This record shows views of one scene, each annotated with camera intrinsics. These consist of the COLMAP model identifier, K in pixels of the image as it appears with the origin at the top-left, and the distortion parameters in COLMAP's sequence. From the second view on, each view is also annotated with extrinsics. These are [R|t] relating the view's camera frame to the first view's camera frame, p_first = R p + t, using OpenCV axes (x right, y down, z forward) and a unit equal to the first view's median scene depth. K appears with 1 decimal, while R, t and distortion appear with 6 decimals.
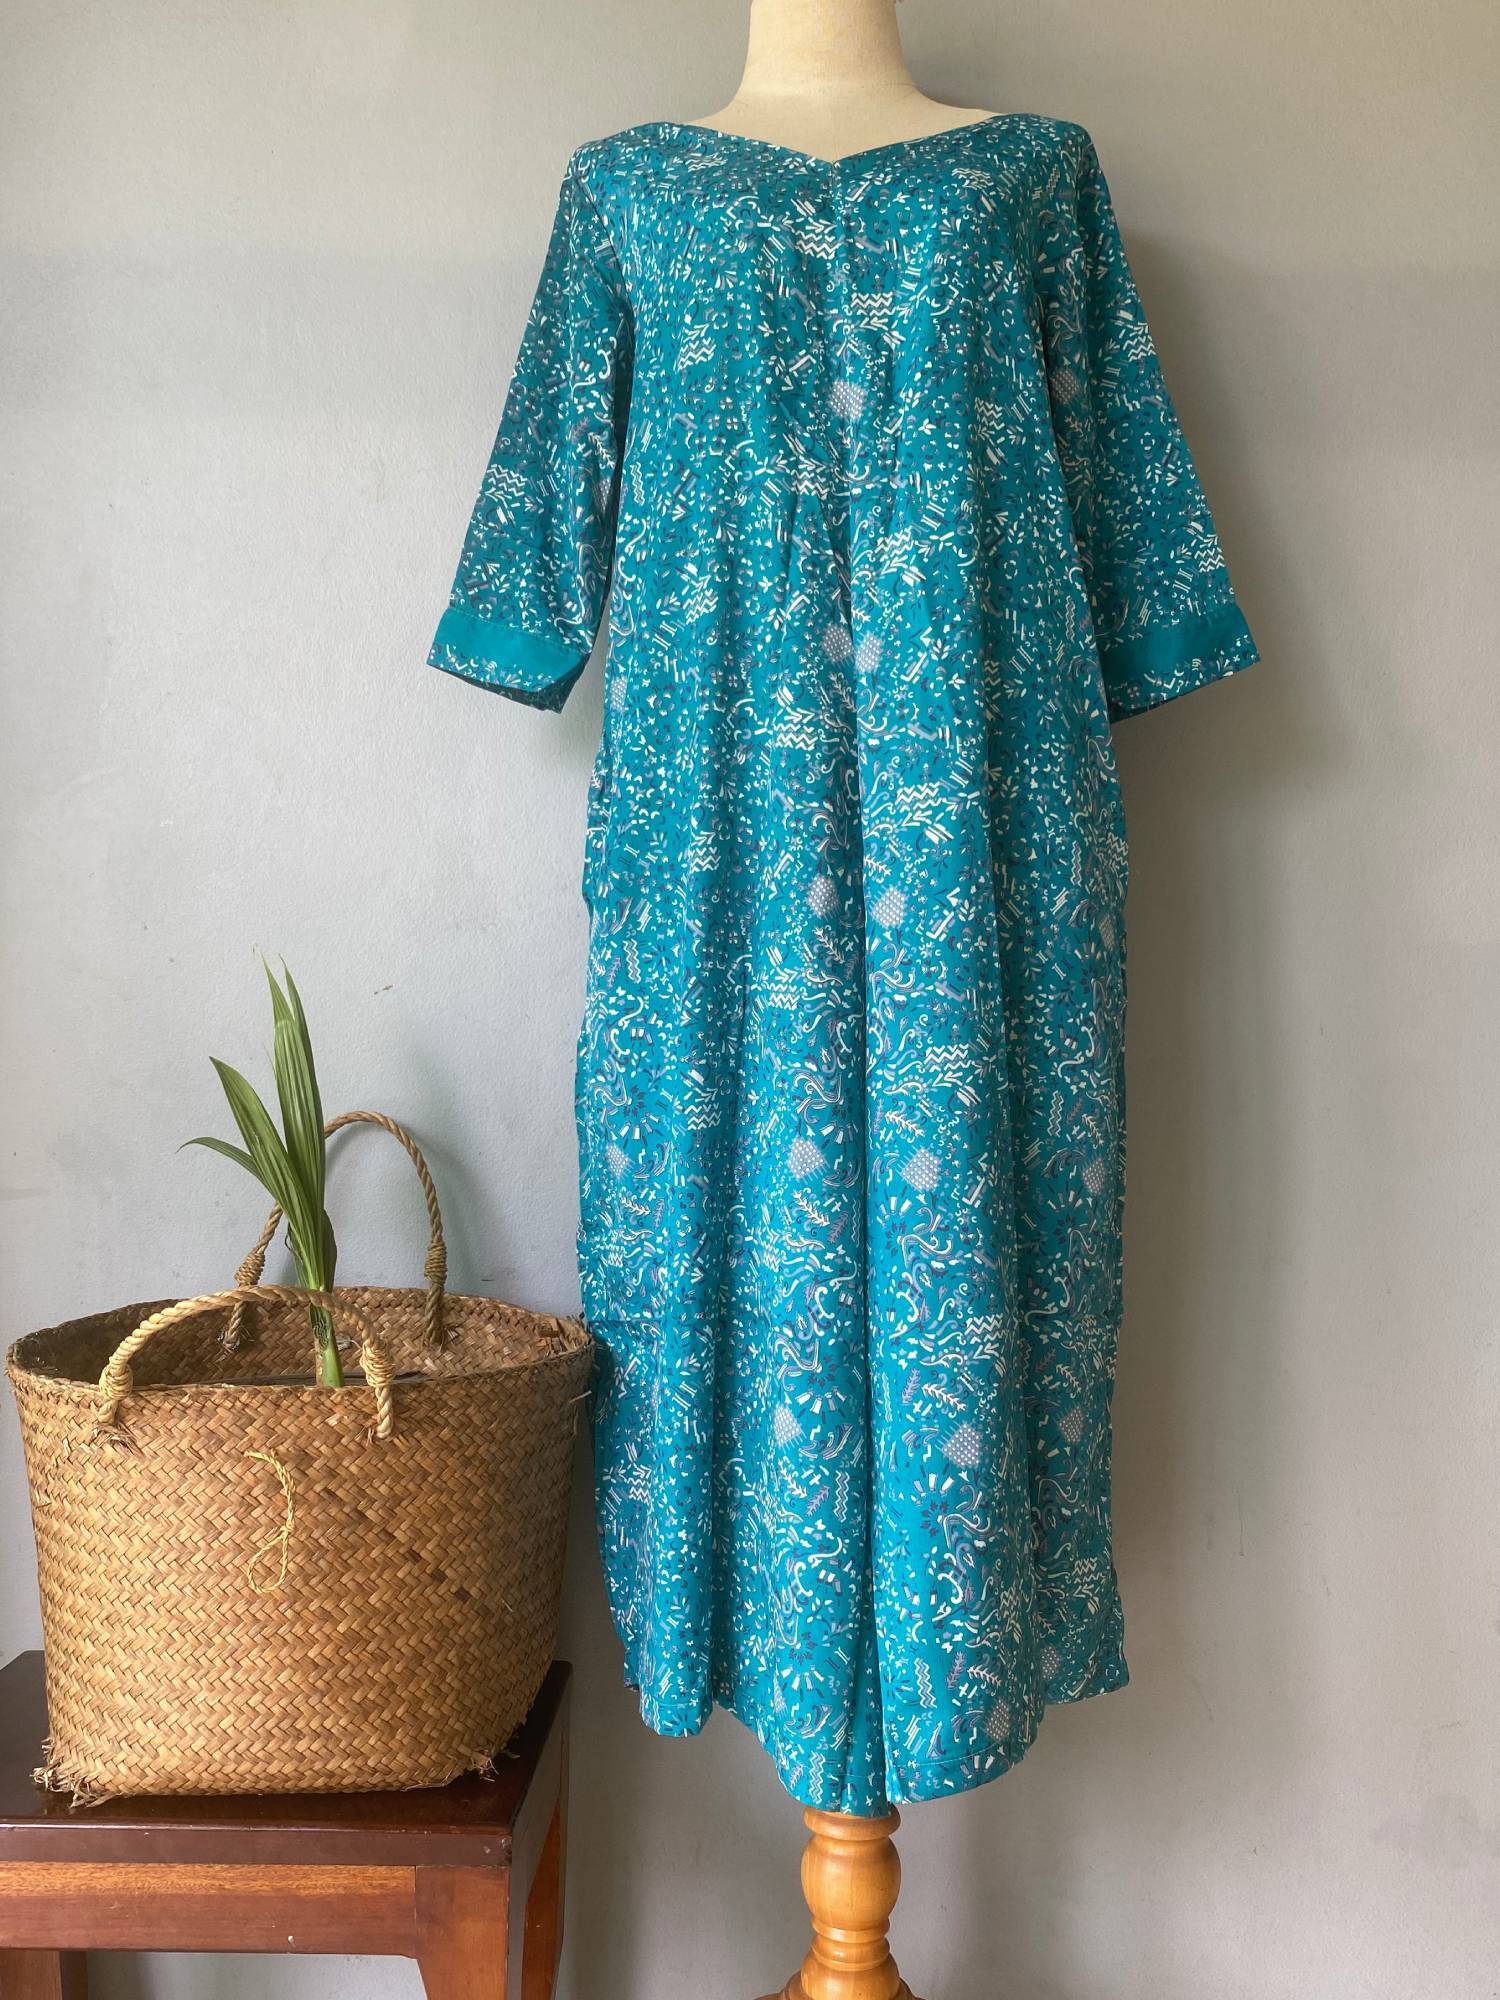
lens RADIAL K [[1525.5, 0, 750.0], [0, 1525.5, 1000.0], [0, 0, 1]] dist [0.027549, 0.005741]
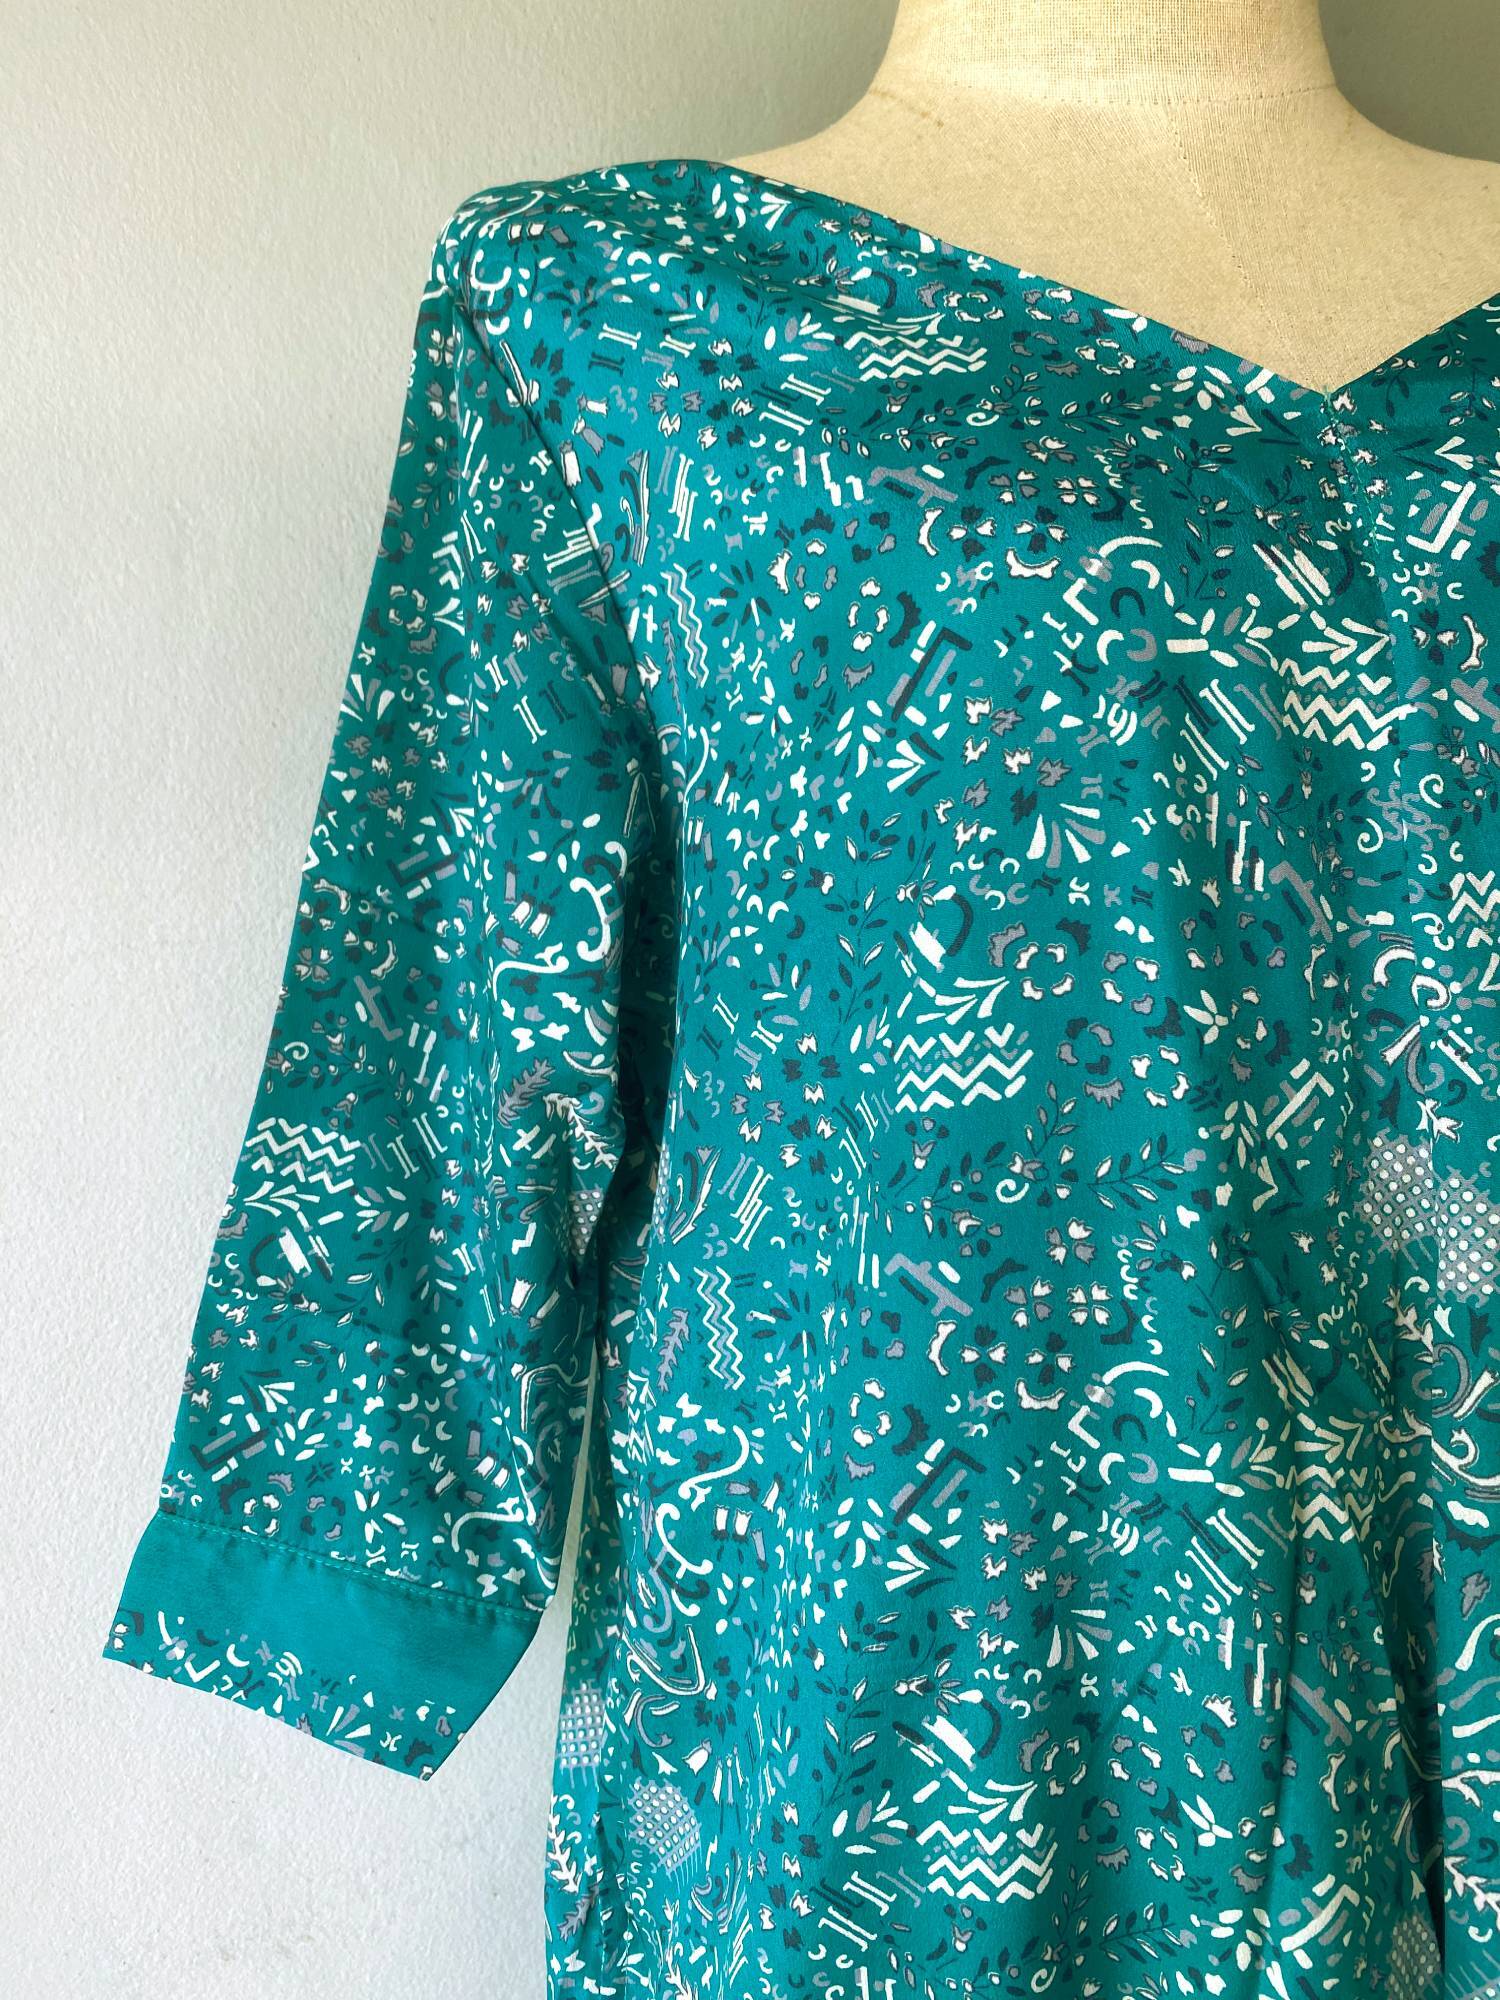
lens RADIAL K [[1434.1, 0, 750.0], [0, 1434.1, 1000.0], [0, 0, 1]] dist [0.034242, -0.007235]
pose [[0.984930, -0.033857, 0.169608, -0.124727], [0.012888, 0.992294, 0.123237, -0.471305], [-0.172474, -0.119194, 0.977776, 0.730753]]
